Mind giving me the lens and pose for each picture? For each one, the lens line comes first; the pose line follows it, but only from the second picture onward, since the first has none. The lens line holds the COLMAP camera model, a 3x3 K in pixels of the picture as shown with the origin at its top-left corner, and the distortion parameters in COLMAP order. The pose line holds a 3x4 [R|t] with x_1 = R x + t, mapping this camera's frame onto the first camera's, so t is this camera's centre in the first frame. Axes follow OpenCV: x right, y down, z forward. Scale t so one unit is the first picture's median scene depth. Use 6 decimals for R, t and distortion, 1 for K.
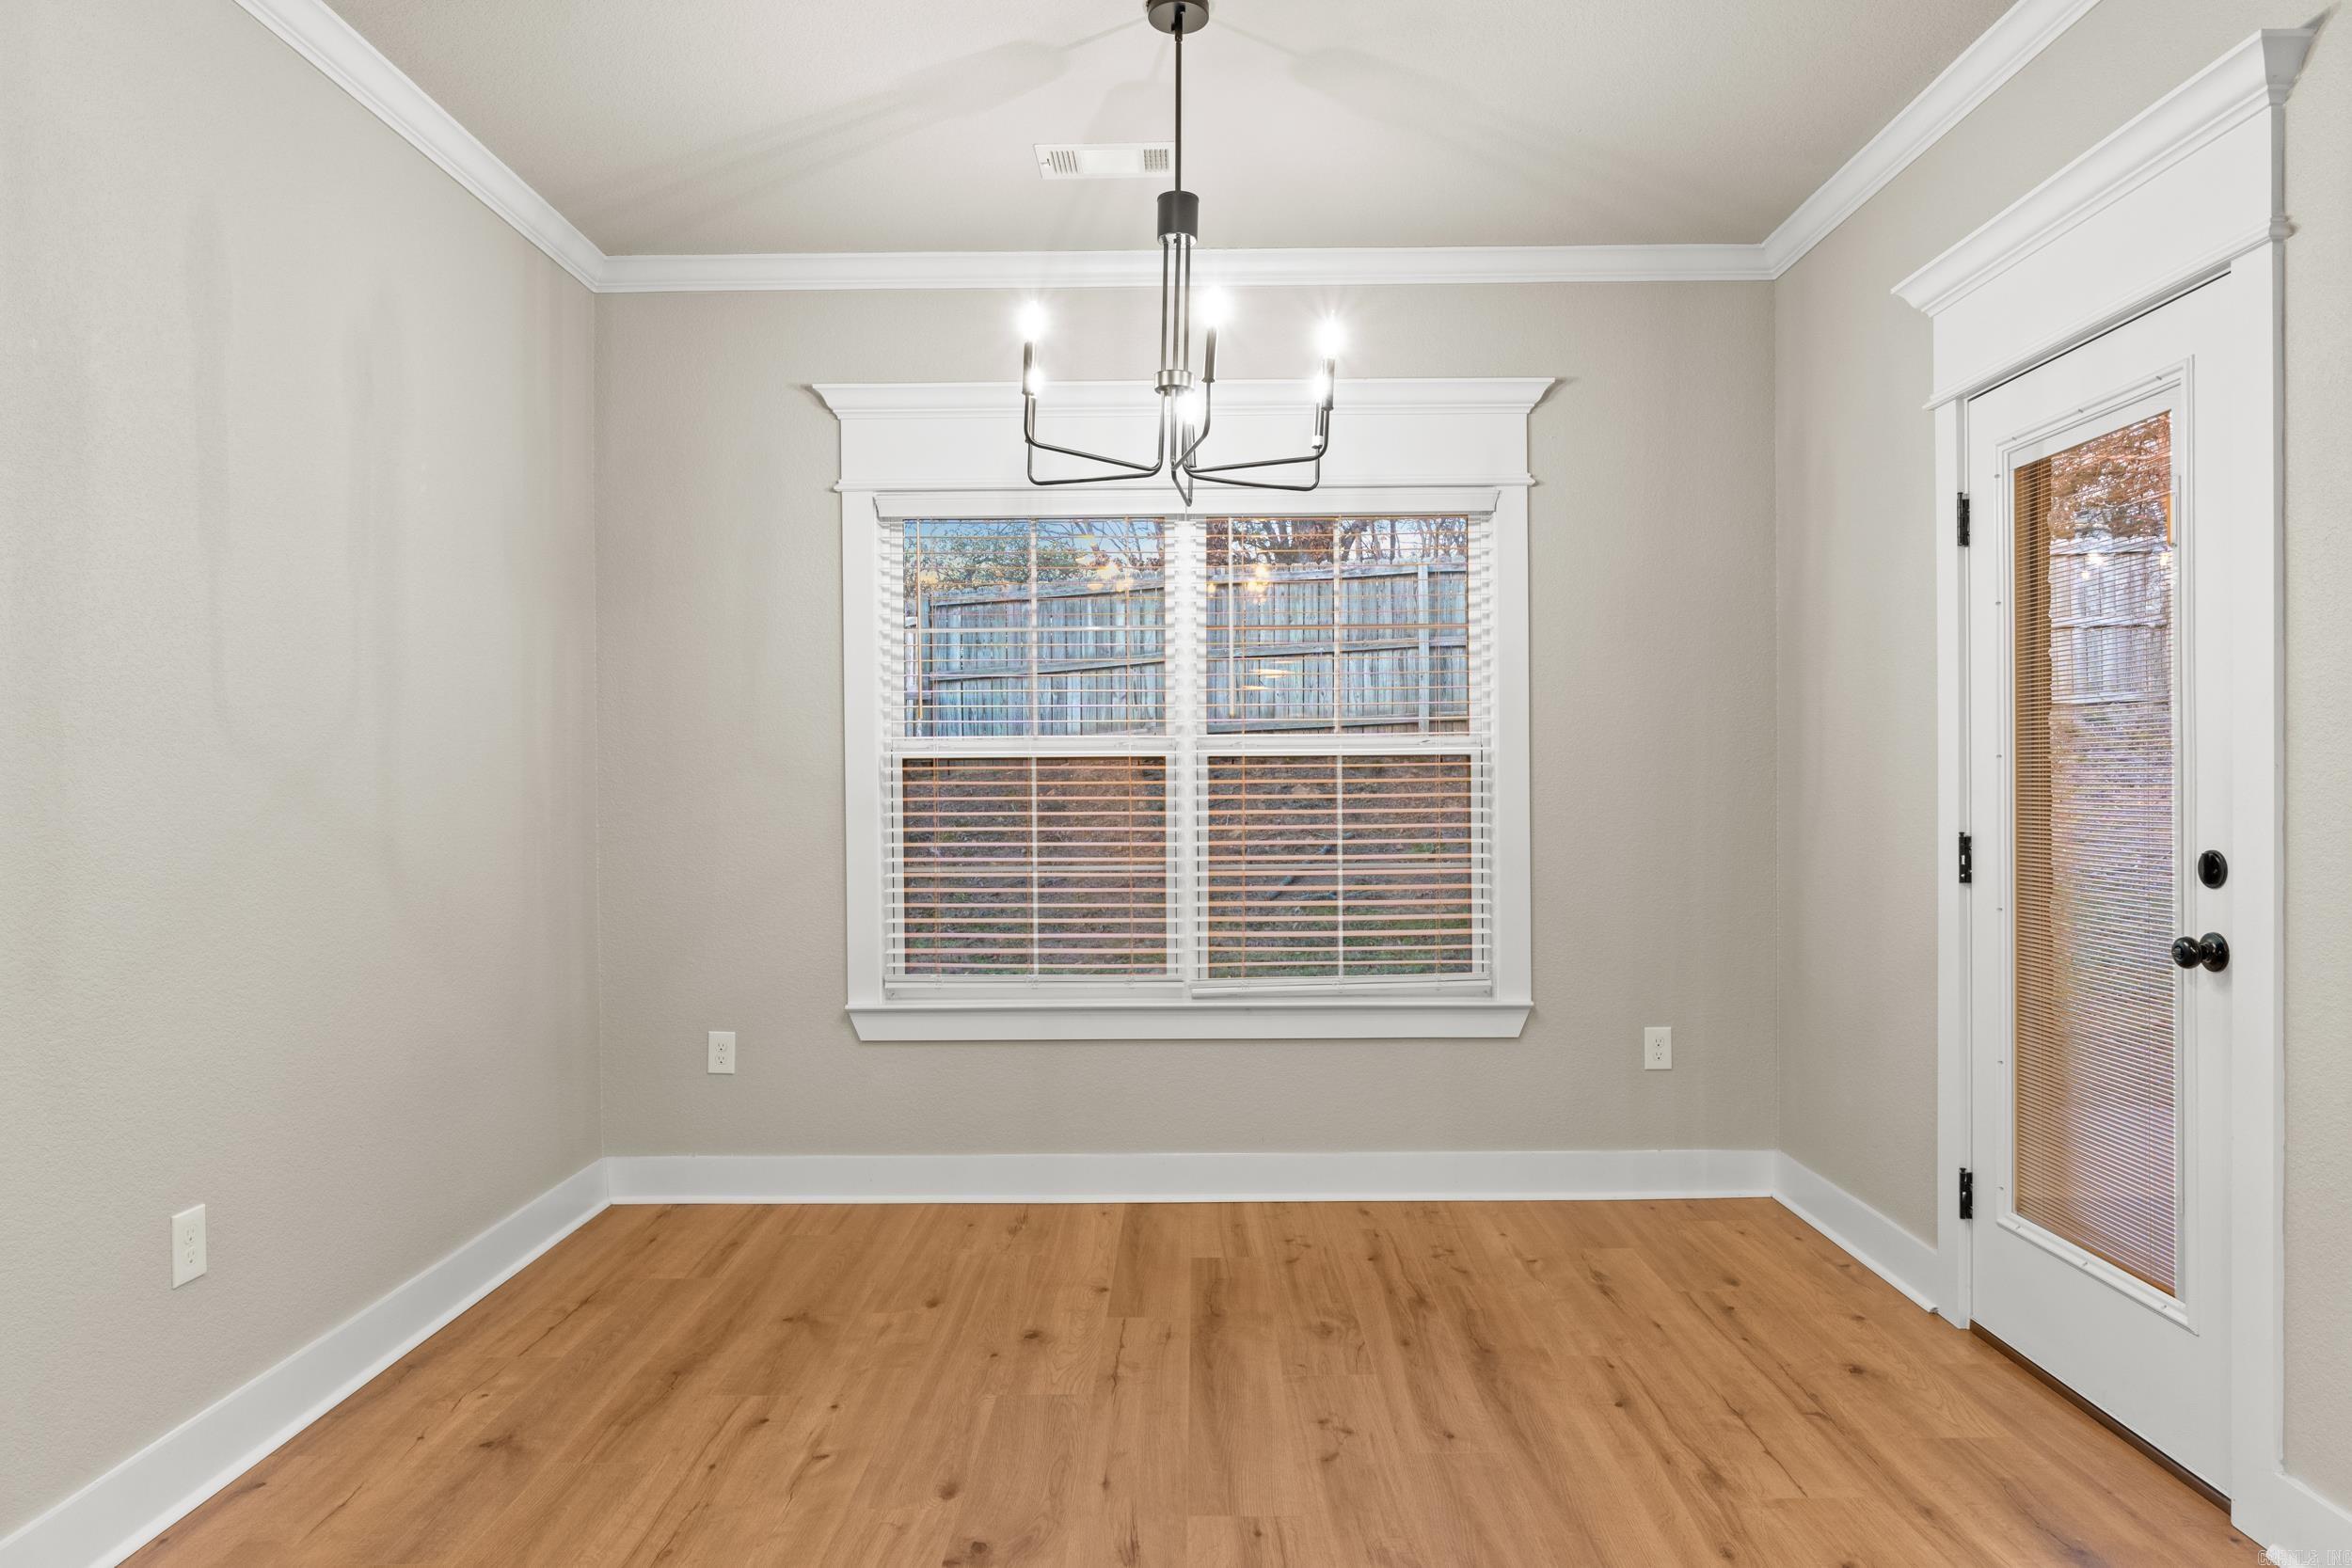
lens RADIAL K [[1442.1, 0, 1199.7], [0, 1442.1, 798.5], [0, 0, 1]] dist [-0.006780, 0.000526]
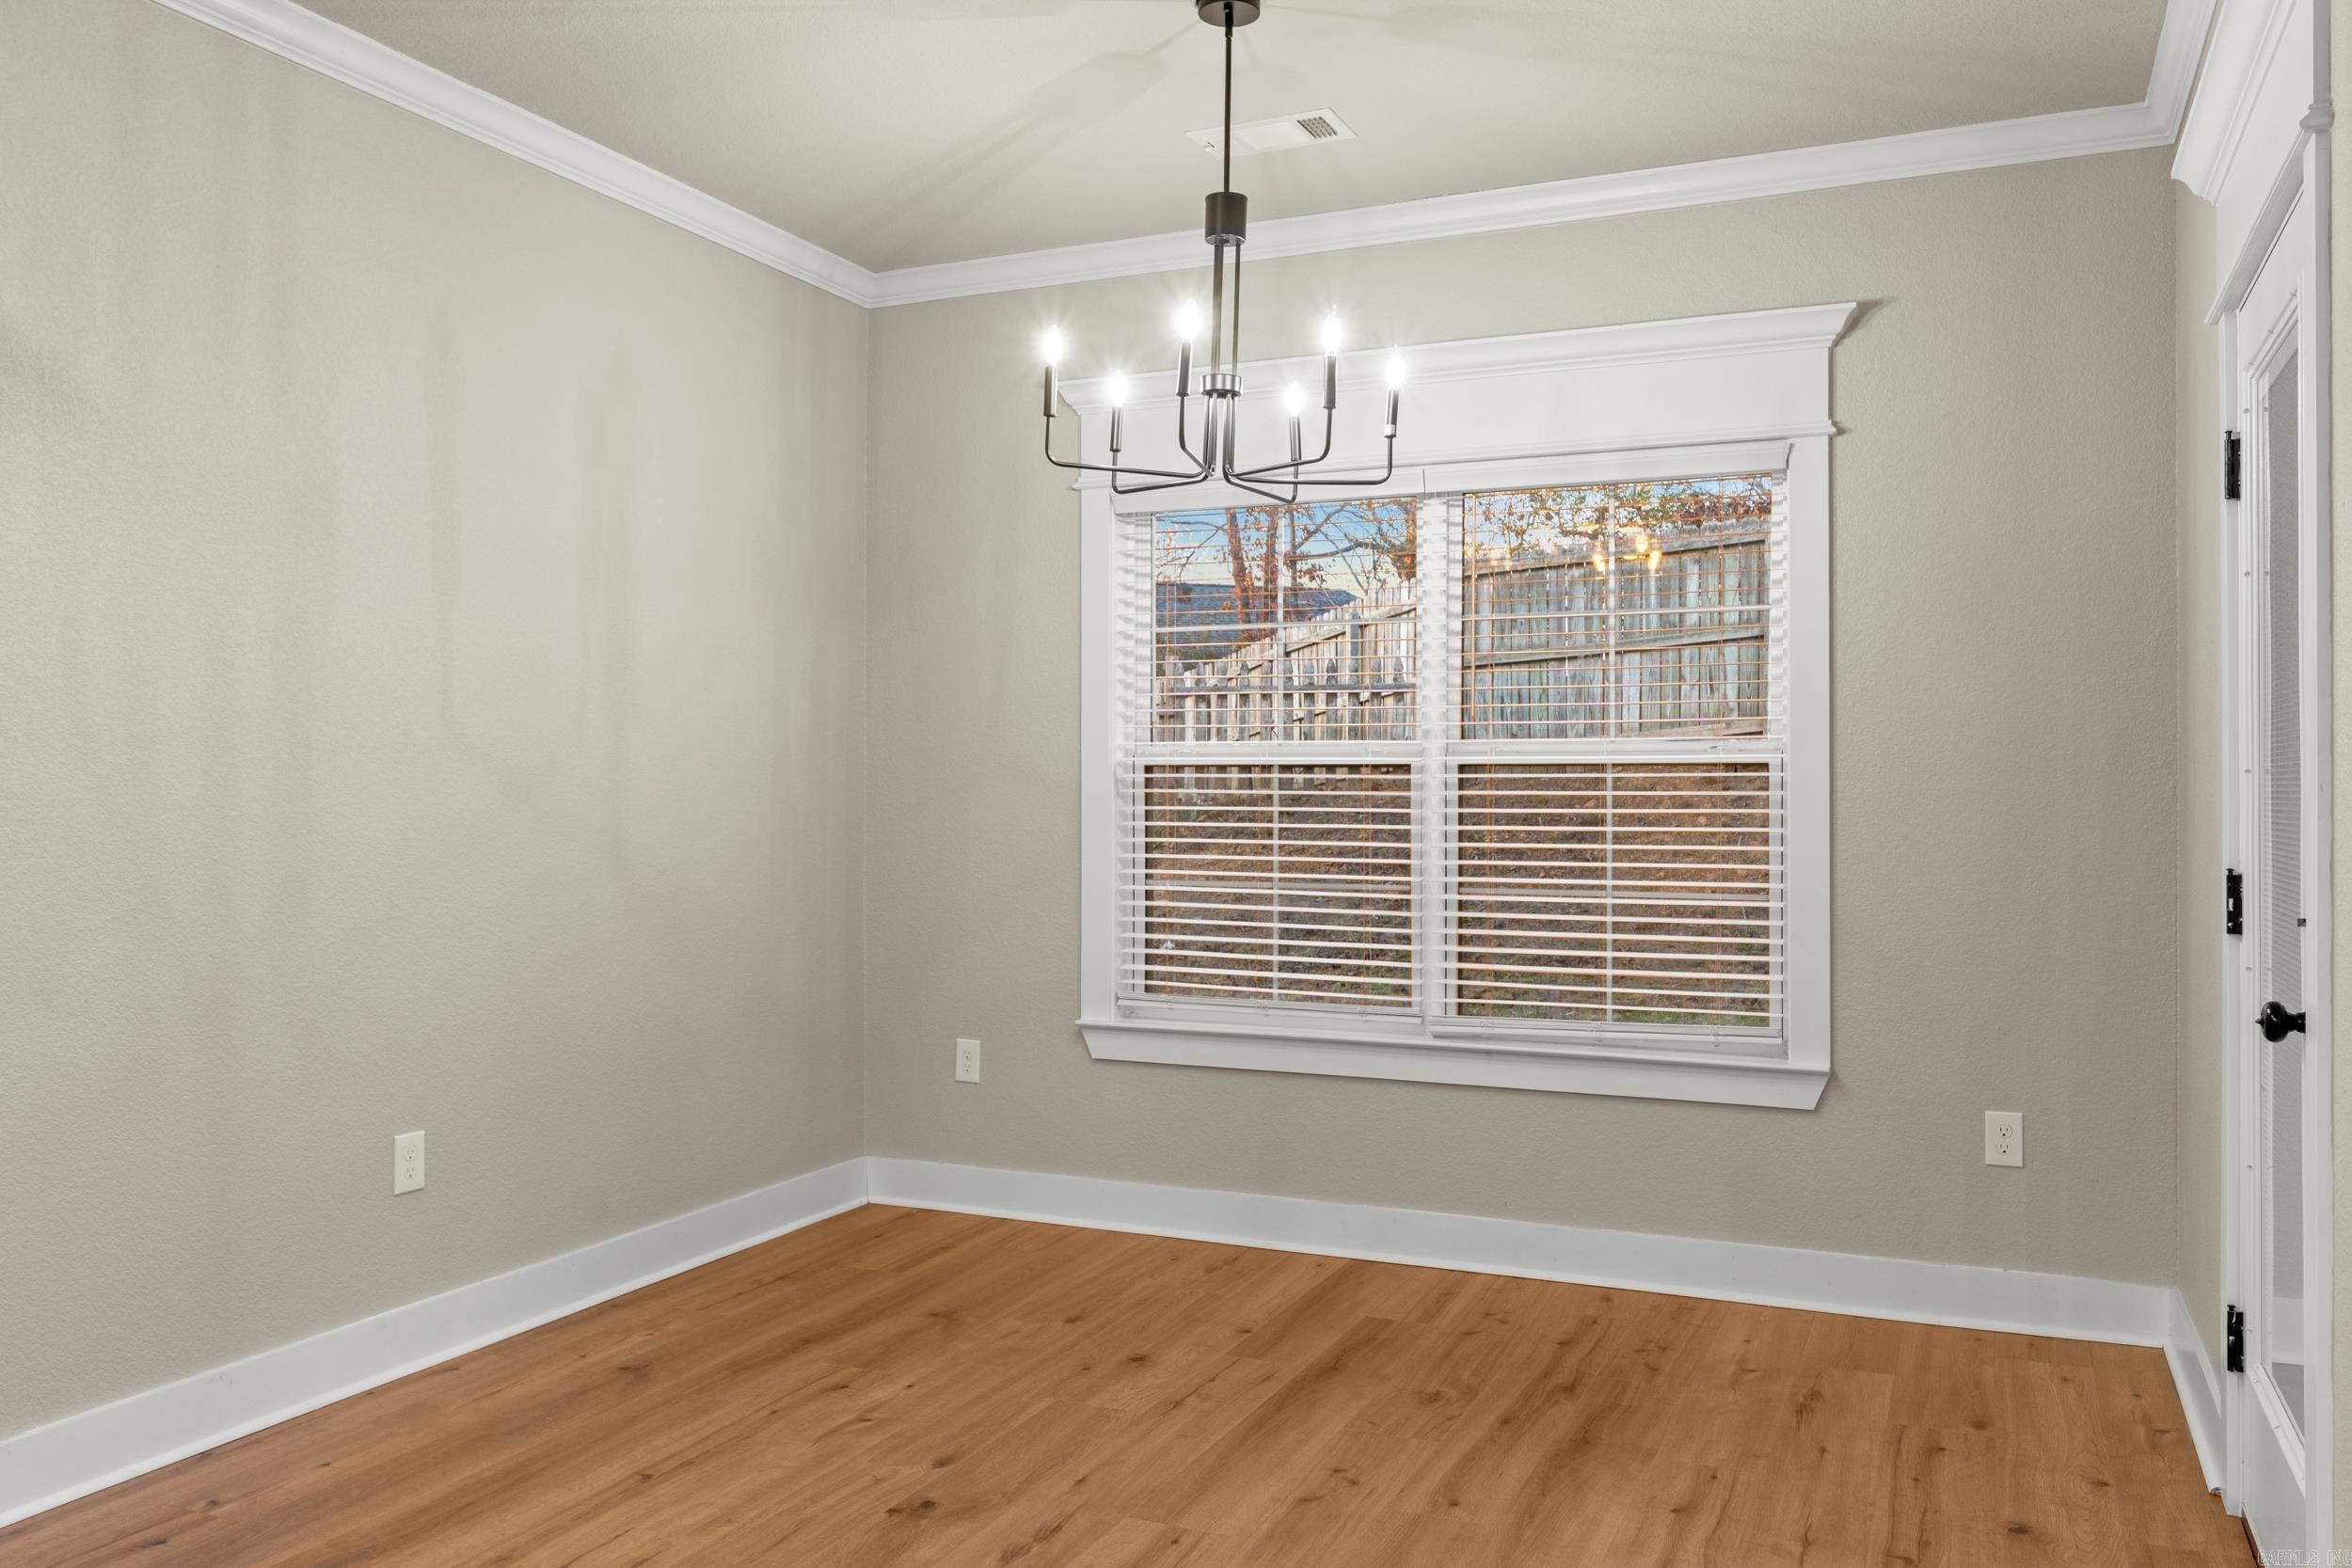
lens RADIAL K [[1827.7, 0, 1155.2], [0, 1827.7, 783.8], [0, 0, 1]] dist [0.002439, -0.005033]
pose [[0.912881, 0.008738, -0.408132, 0.313623], [-0.014321, 0.999841, -0.010626, -0.002710], [0.407974, 0.015545, 0.912861, -0.103620]]
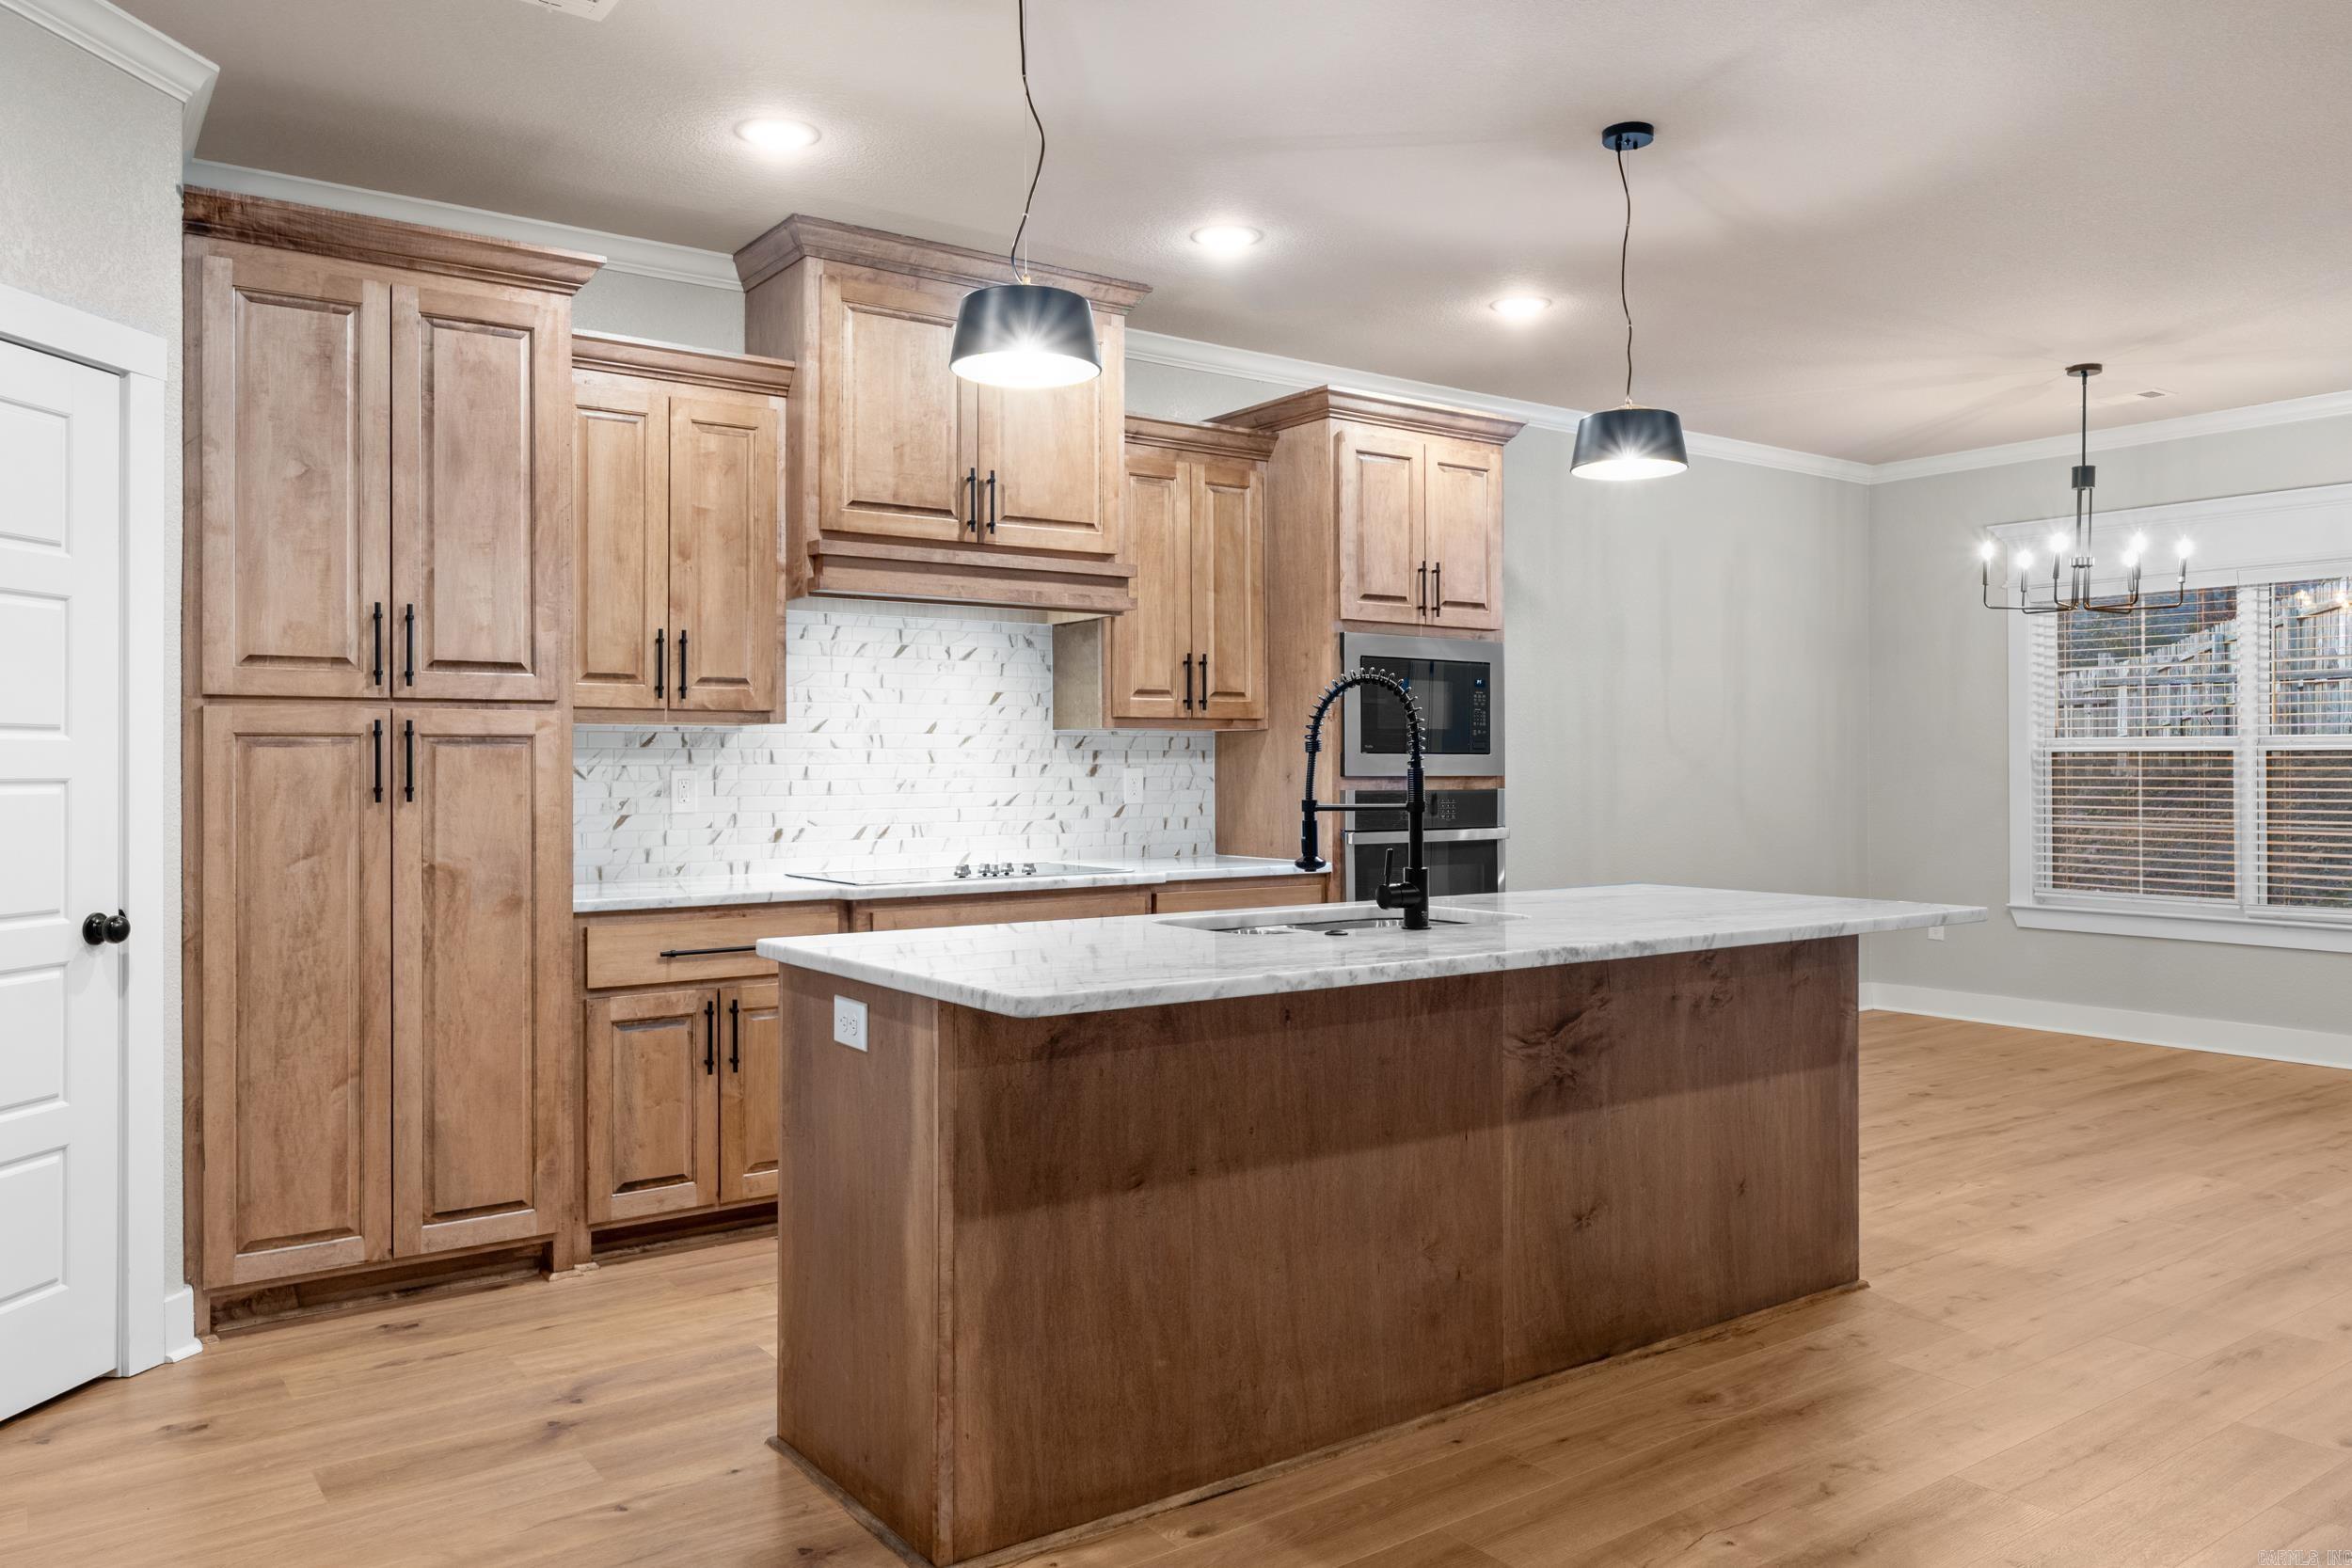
lens RADIAL K [[1661.3, 0, 1184.2], [0, 1661.3, 764.7], [0, 0, 1]] dist [-0.008074, -0.002113]
pose [[0.596852, 0.003962, -0.802341, 0.729731], [-0.010784, 0.999937, -0.003084, 0.002345], [0.802279, 0.010493, 0.596857, -0.899108]]
